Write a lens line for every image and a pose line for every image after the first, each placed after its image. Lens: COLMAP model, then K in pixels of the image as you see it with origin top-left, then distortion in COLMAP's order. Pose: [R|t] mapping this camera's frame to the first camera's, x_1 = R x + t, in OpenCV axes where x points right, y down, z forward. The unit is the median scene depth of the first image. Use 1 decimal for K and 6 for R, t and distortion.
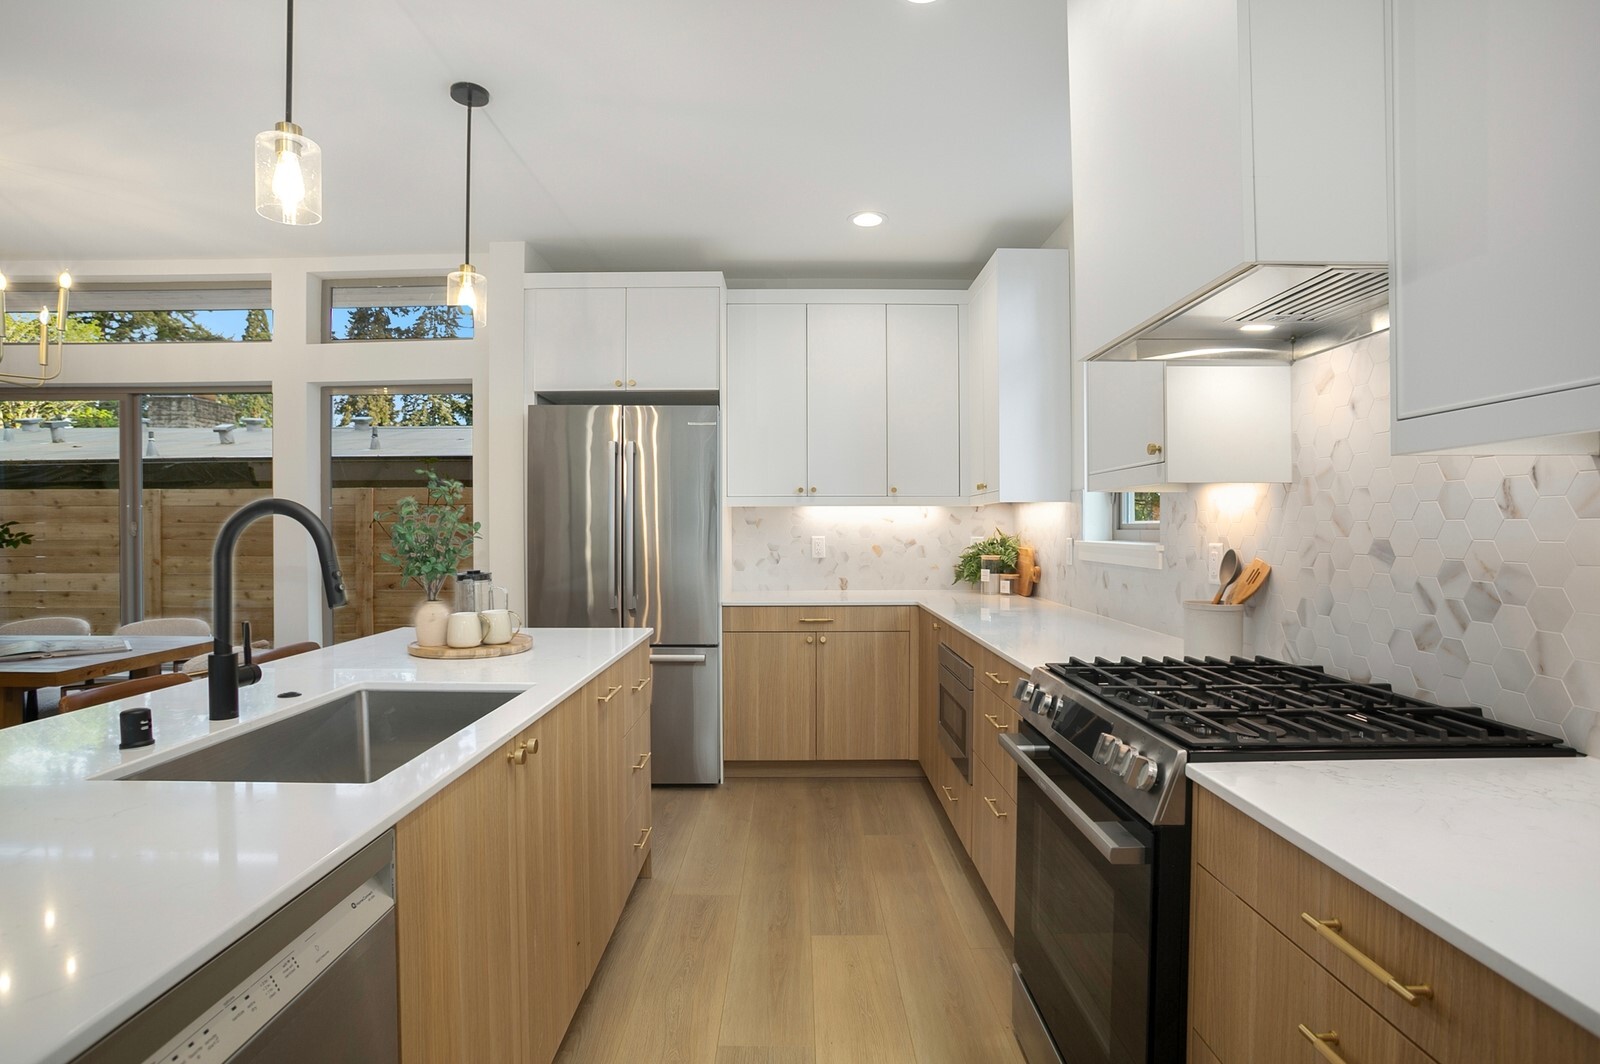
lens RADIAL K [[827.8, 0, 800.0], [0, 827.8, 532.0], [0, 0, 1]] dist [-0.036354, 0.000952]
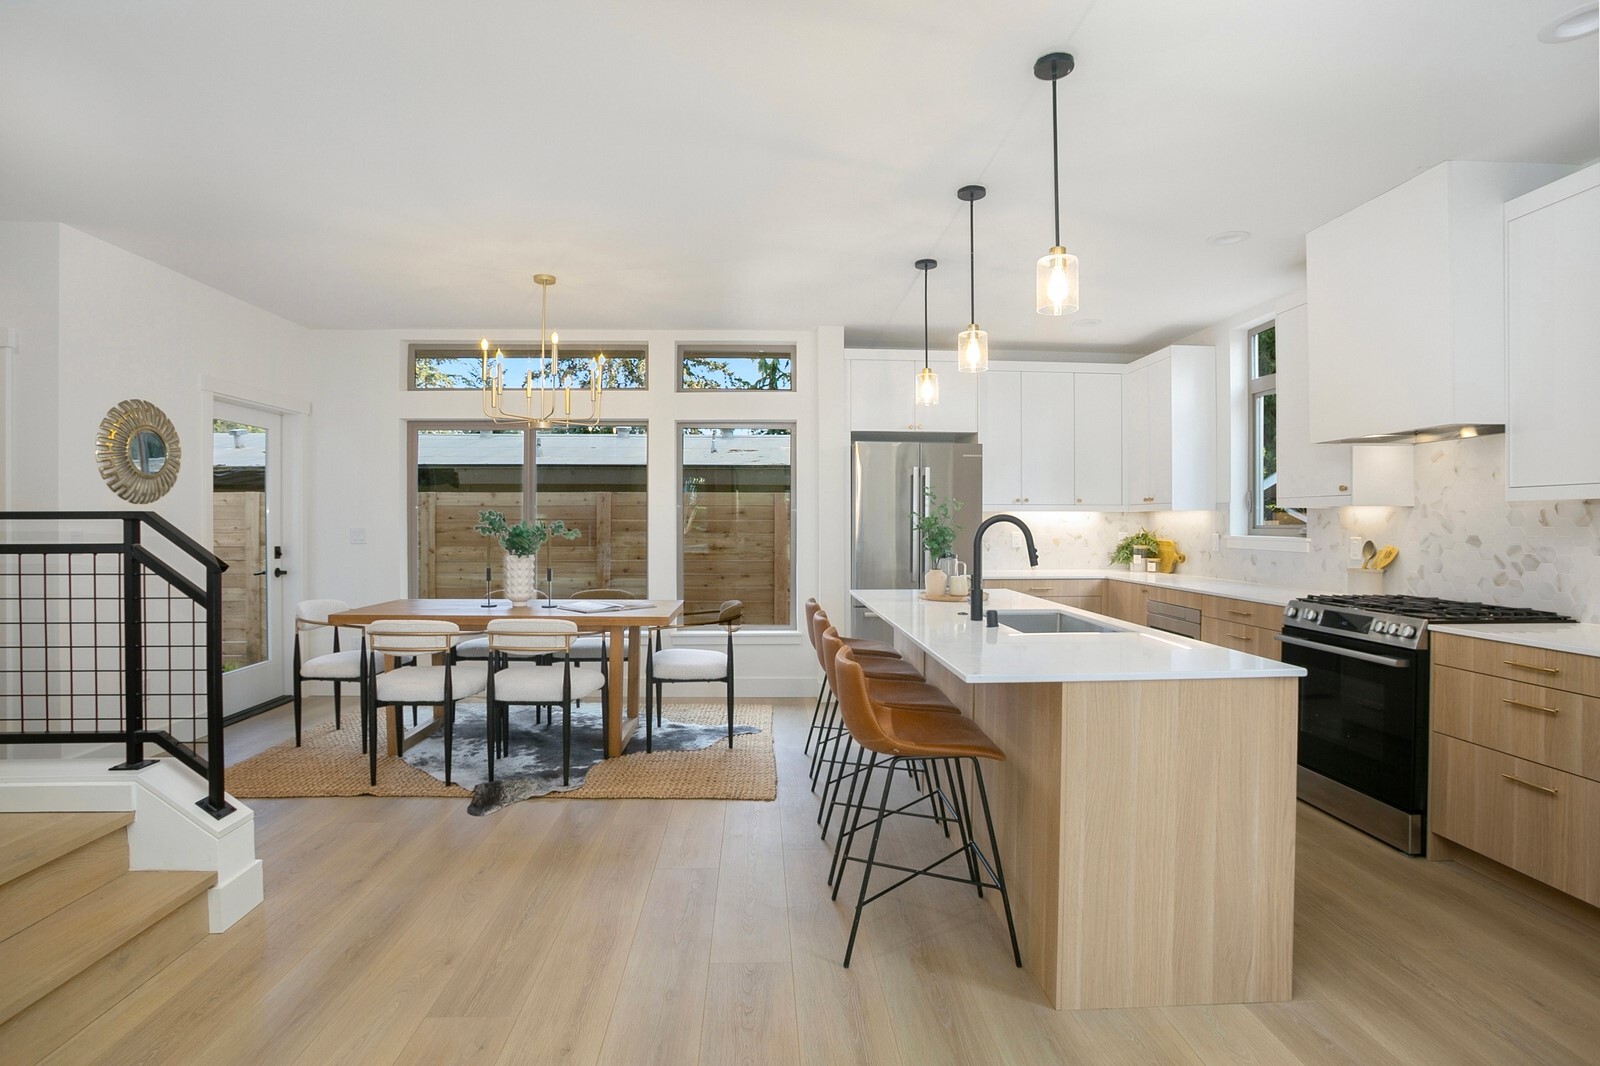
lens RADIAL K [[787.4, 0, 803.1], [0, 787.4, 524.4], [0, 0, 1]] dist [-0.068175, 0.037628]
pose [[0.998529, 0.003436, 0.054116, -0.495042], [-0.003261, 0.999989, -0.003320, -0.002783], [-0.054127, 0.003138, 0.998529, -0.388976]]
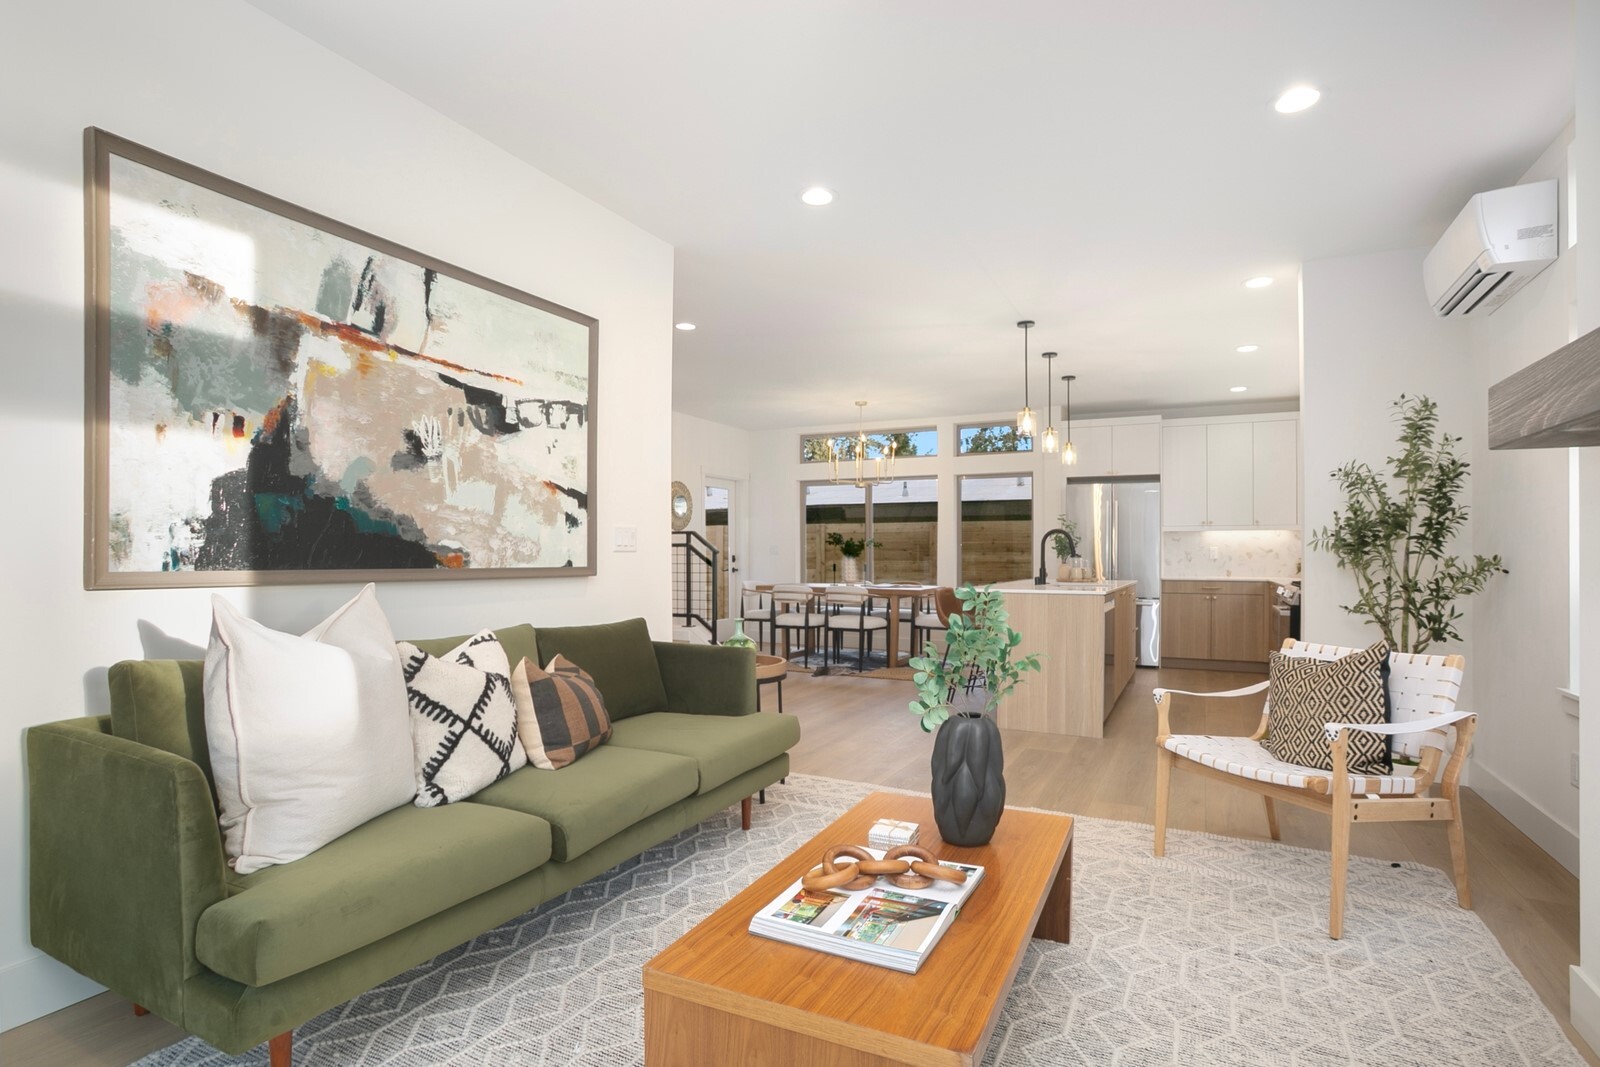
lens RADIAL K [[827.8, 0, 800.0], [0, 827.8, 533.5], [0, 0, 1]] dist [-0.036354, 0.000952]
pose [[0.894816, -0.004982, -0.446407, 0.015915], [-0.008772, 0.999548, -0.028738, 0.042045], [0.446348, 0.029631, 0.894369, -1.246024]]
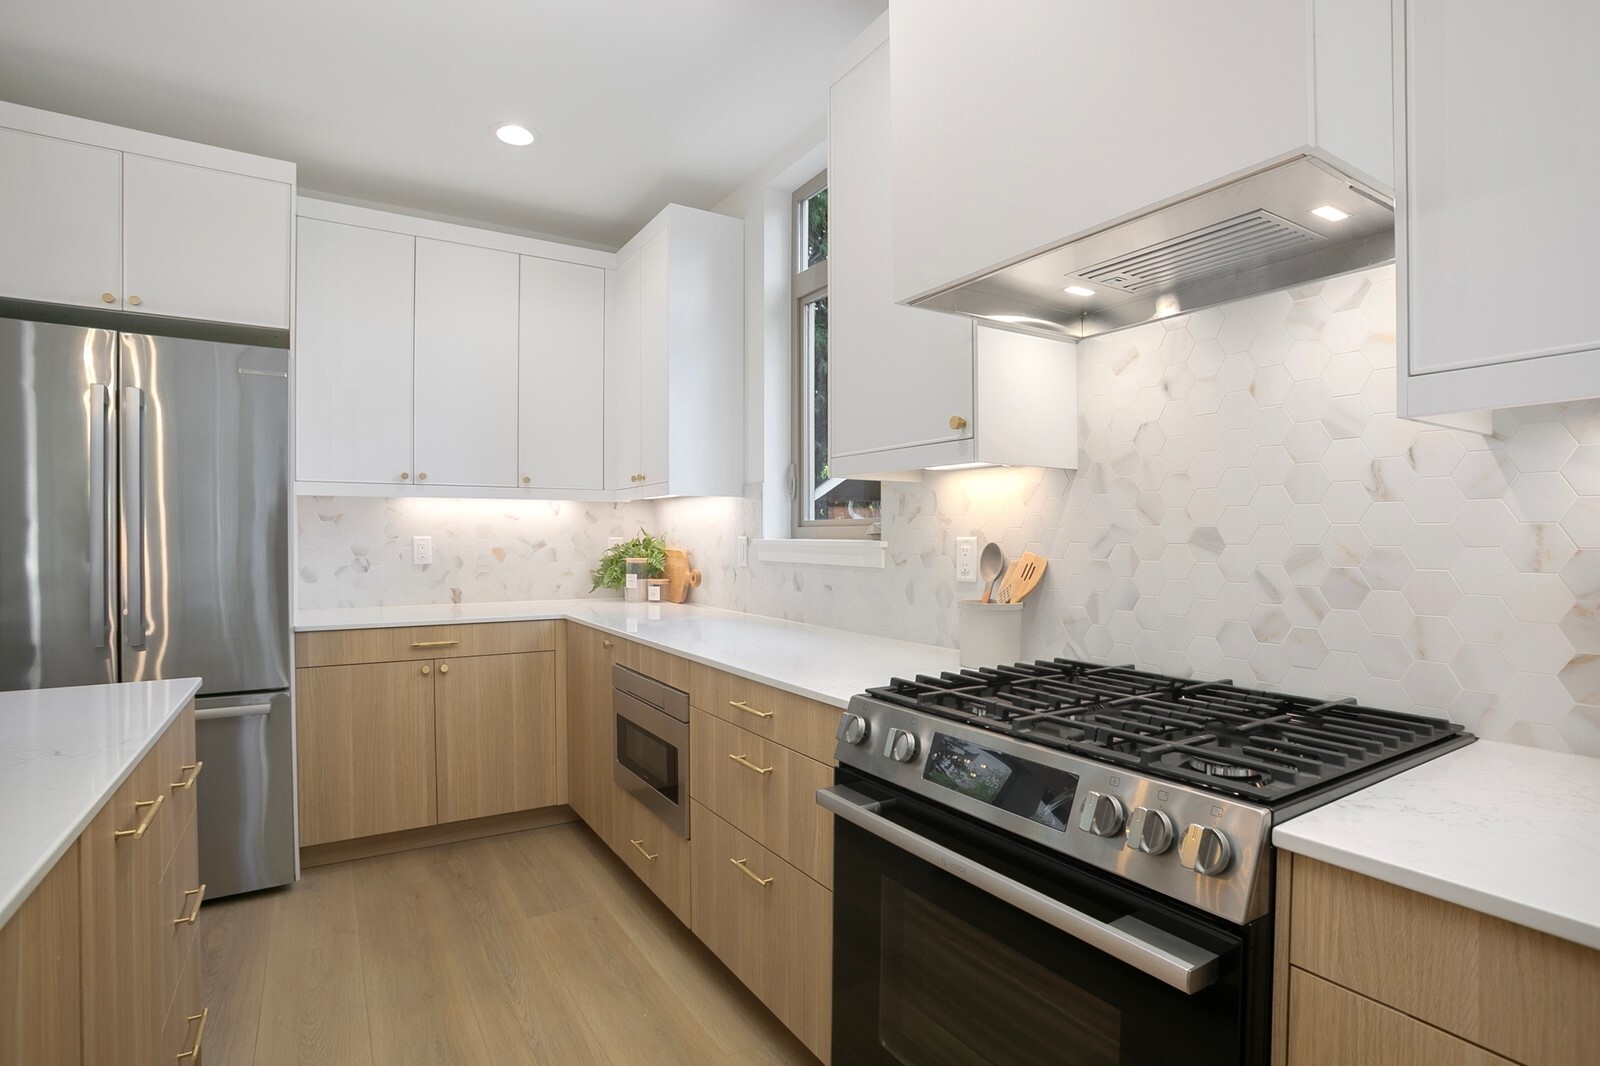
lens RADIAL K [[794.0, 0, 797.7], [0, 794.0, 545.8], [0, 0, 1]] dist [-0.044592, 0.001672]
pose [[0.854151, -0.003576, 0.520013, -0.072572], [0.000362, 0.999980, 0.006281, 0.010954], [-0.520025, -0.005177, 0.854136, 0.204382]]
